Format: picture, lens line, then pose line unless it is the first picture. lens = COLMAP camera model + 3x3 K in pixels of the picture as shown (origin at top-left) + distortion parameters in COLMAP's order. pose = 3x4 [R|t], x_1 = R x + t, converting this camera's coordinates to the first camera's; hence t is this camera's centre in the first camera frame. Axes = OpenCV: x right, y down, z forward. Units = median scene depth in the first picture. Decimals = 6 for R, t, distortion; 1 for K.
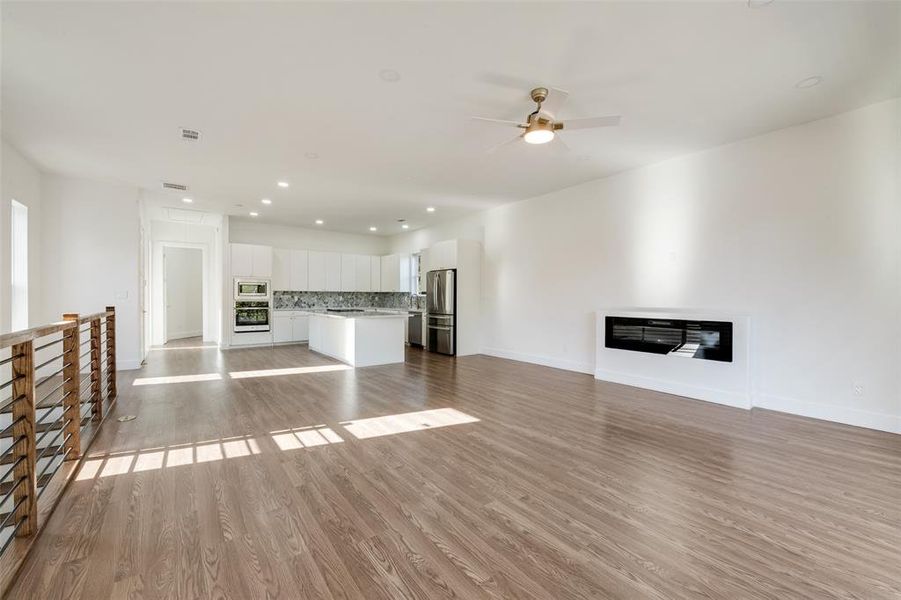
lens RADIAL K [[361.3, 0, 446.8], [0, 361.3, 296.5], [0, 0, 1]] dist [-0.000056, 0.000038]
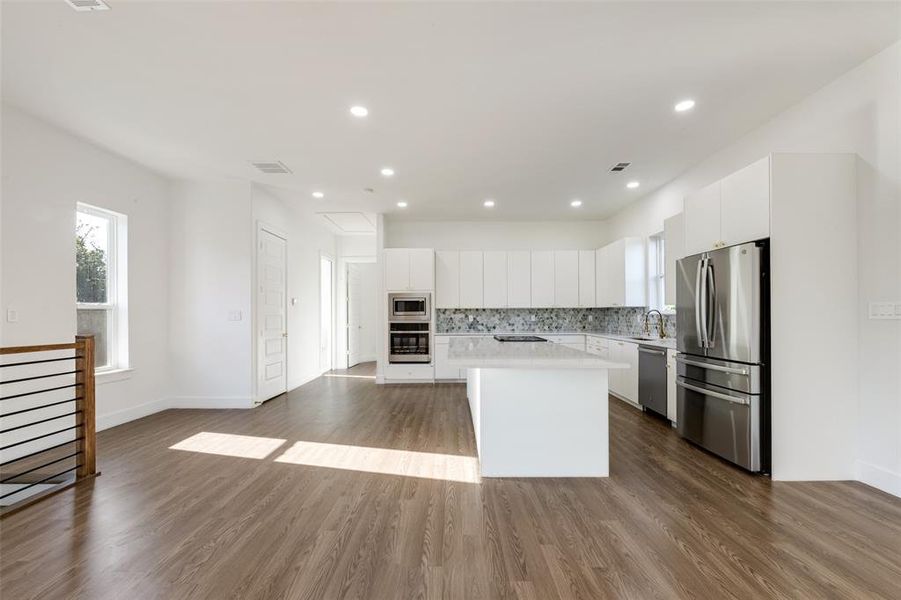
lens RADIAL K [[361.3, 0, 454.4], [0, 361.3, 313.4], [0, 0, 1]] dist [-0.000056, 0.000038]
pose [[0.803262, -0.008500, -0.595566, -0.010421], [0.006697, 0.999964, -0.005240, -0.001454], [0.595589, 0.000221, 0.803289, 0.468352]]
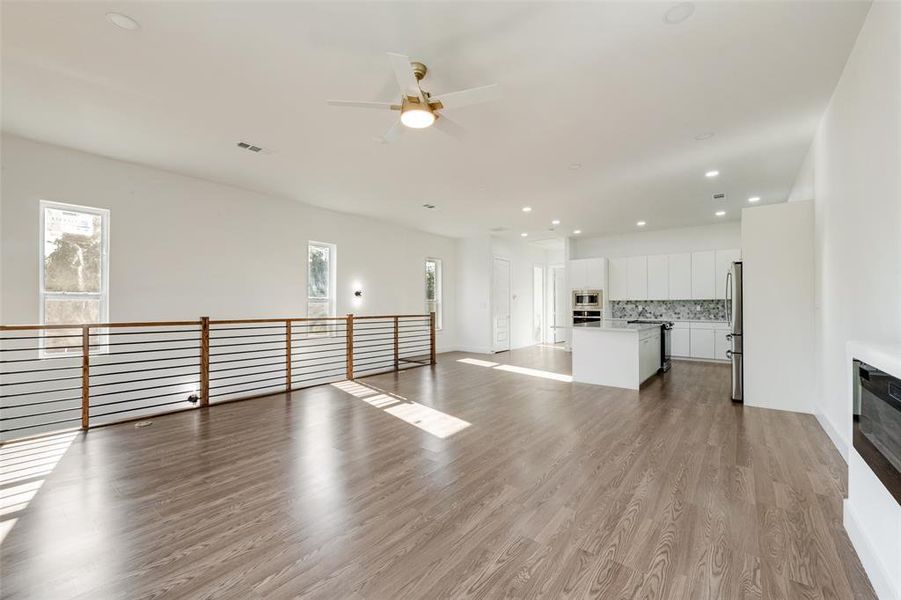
lens RADIAL K [[361.3, 0, 450.4], [0, 361.3, 304.7], [0, 0, 1]] dist [-0.000056, 0.000038]
pose [[0.256629, -0.004824, -0.966498, 0.432514], [0.001418, 0.999988, -0.004614, 0.000372], [0.966509, -0.000187, 0.256632, 0.336290]]
